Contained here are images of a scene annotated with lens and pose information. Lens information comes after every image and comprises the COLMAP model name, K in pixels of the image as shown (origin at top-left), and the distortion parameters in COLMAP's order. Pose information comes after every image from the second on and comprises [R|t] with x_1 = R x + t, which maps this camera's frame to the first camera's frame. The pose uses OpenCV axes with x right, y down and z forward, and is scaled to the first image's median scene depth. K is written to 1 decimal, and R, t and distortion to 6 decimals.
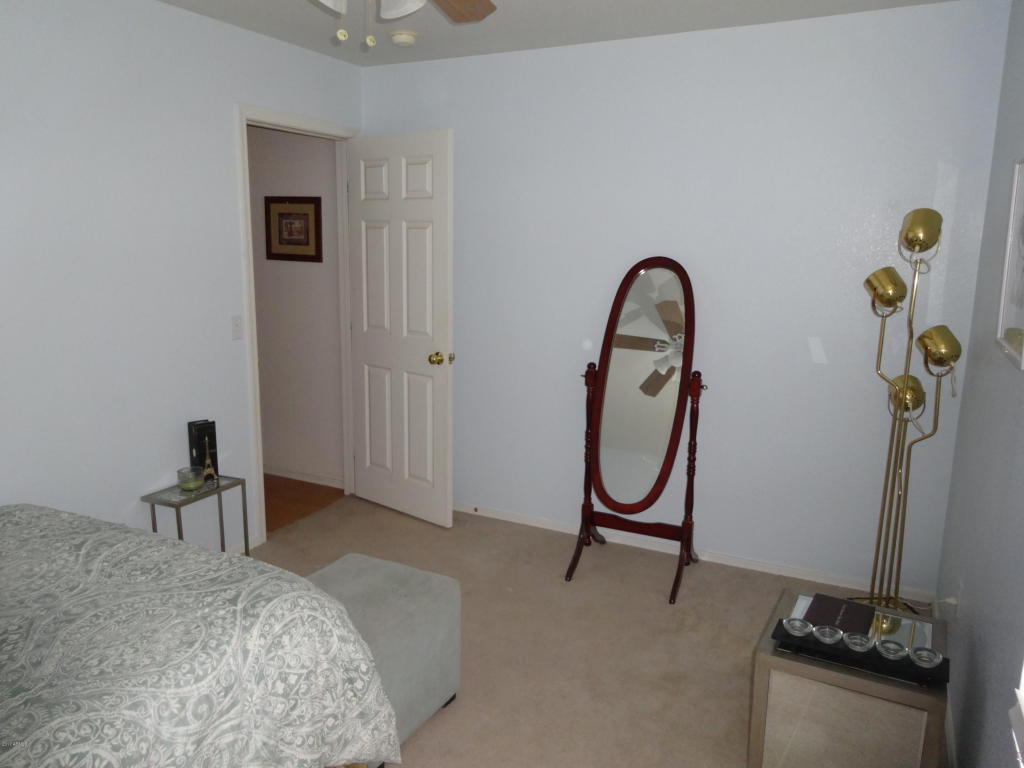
lens RADIAL K [[758.3, 0, 512.0], [0, 758.3, 384.0], [0, 0, 1]] dist [0.007192, -0.006527]
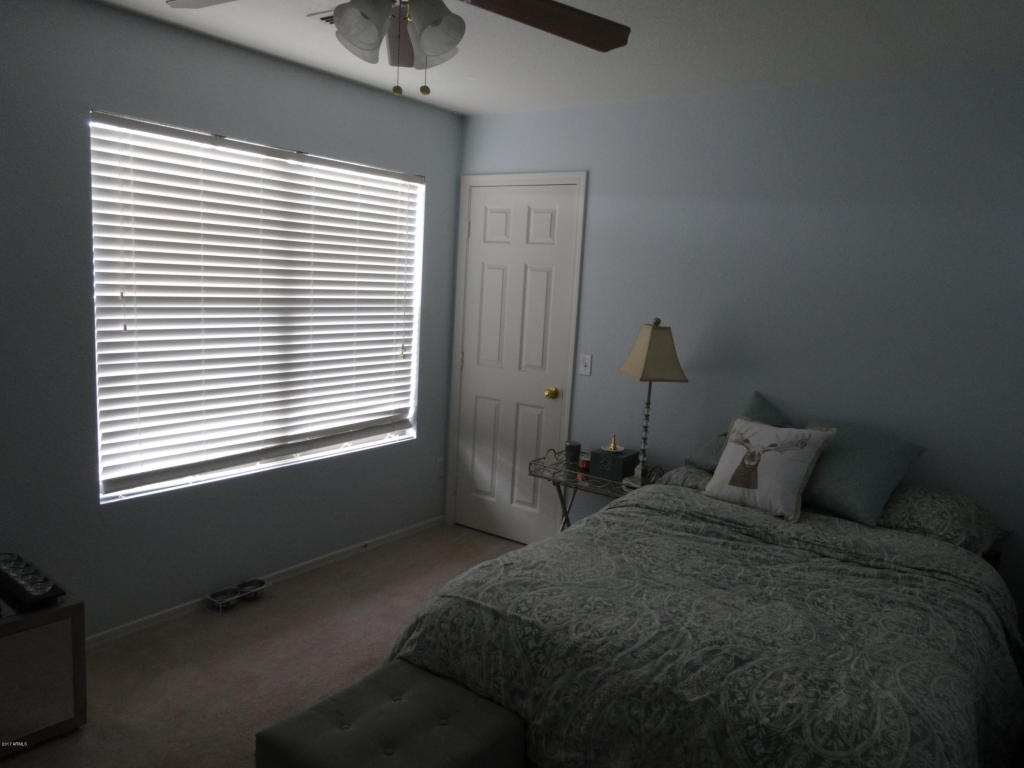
lens RADIAL K [[758.3, 0, 512.0], [0, 758.3, 384.0], [0, 0, 1]] dist [0.007192, -0.006527]
pose [[-0.985179, -0.094682, 0.143027, -0.516376], [-0.042420, 0.942433, 0.331693, -0.416236], [-0.166199, 0.320710, -0.932482, 2.041400]]
